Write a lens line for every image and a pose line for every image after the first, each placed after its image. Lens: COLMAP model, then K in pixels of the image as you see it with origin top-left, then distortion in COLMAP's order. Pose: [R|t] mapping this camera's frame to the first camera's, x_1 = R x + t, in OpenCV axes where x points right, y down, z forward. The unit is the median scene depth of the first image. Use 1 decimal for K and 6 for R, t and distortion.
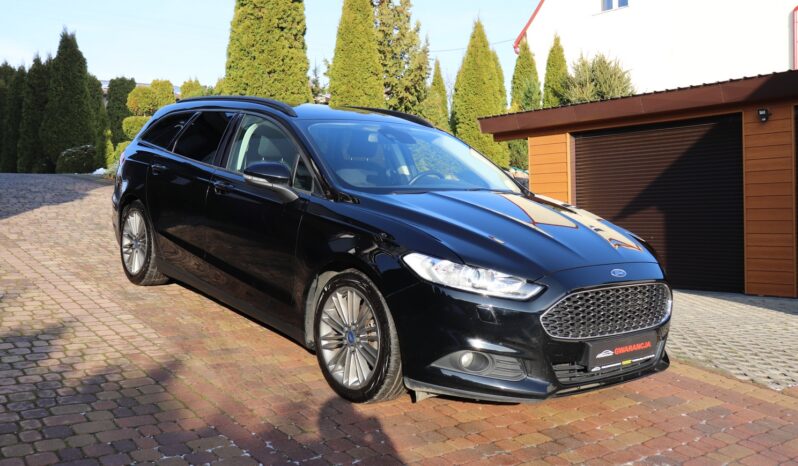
lens RADIAL K [[809.2, 0, 396.5], [0, 809.2, 229.7], [0, 0, 1]] dist [-0.083240, 0.000000]
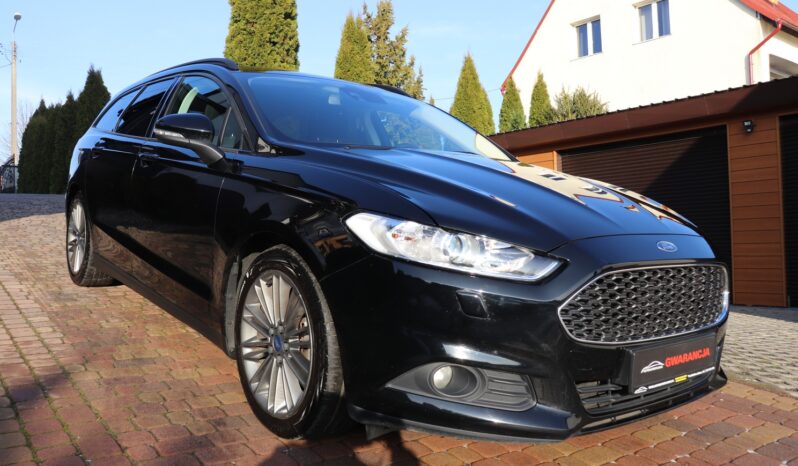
lens RADIAL K [[677.7, 0, 399.6], [0, 677.7, 227.2], [0, 0, 1]] dist [-0.158781, 0.119106]
pose [[0.999989, -0.000883, -0.004668, 0.042199], [0.000646, 0.998715, -0.050666, 0.052292], [0.004707, 0.050662, 0.998705, 0.348858]]
